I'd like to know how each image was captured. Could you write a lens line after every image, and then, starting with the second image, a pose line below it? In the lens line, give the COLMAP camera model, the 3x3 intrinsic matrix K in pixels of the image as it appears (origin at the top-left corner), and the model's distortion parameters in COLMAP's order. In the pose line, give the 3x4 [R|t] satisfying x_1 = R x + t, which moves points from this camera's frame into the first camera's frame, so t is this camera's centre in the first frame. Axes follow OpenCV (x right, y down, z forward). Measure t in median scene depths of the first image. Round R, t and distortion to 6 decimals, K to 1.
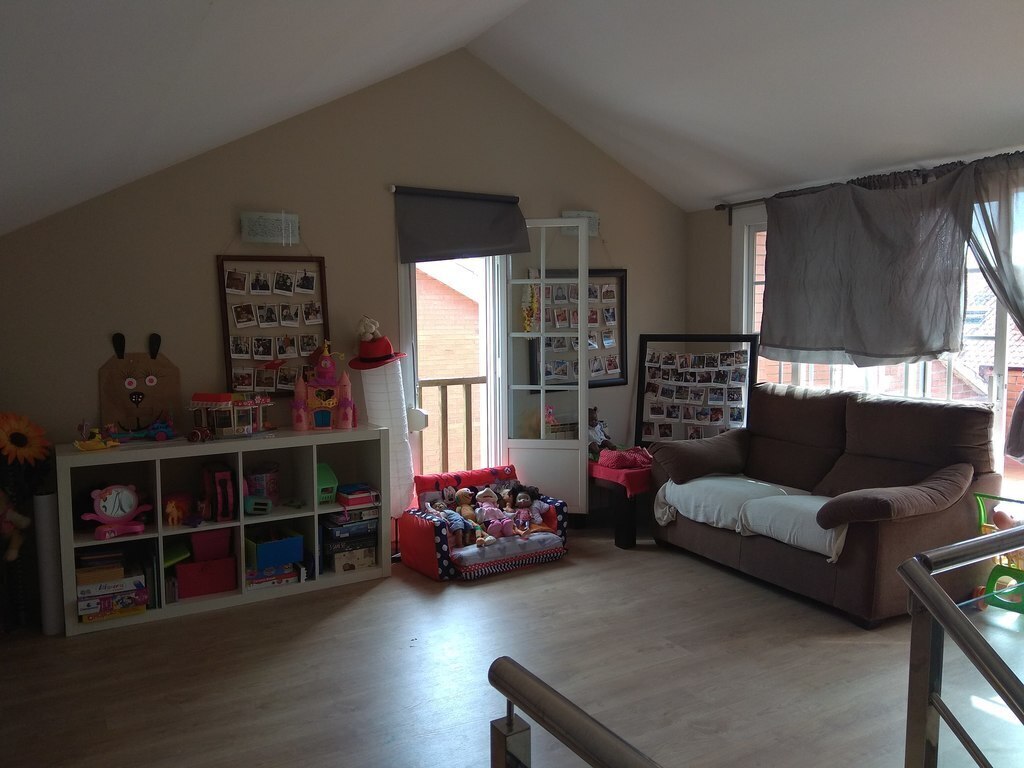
lens RADIAL K [[801.5, 0, 514.8], [0, 801.5, 385.8], [0, 0, 1]] dist [0.079469, -0.003222]
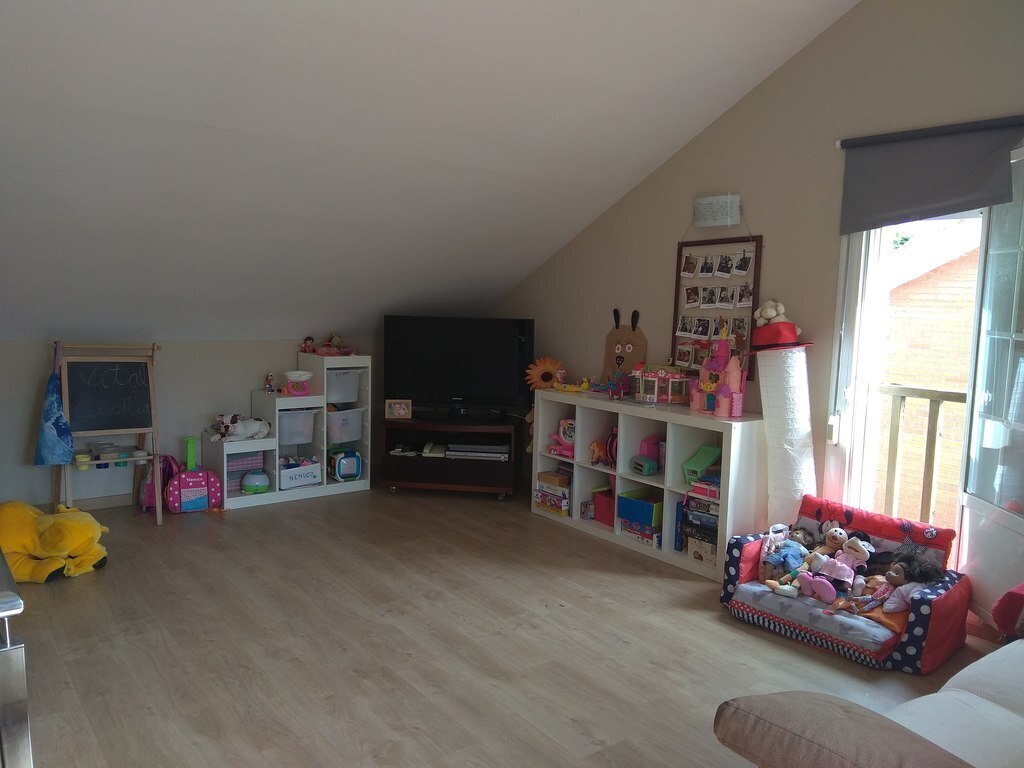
lens RADIAL K [[801.5, 0, 514.2], [0, 801.5, 385.7], [0, 0, 1]] dist [0.079469, -0.003222]
pose [[0.108520, 0.122219, -0.986553, 0.705778], [-0.109427, 0.987851, 0.110343, -0.061885], [0.988053, 0.095982, 0.120576, 0.642124]]
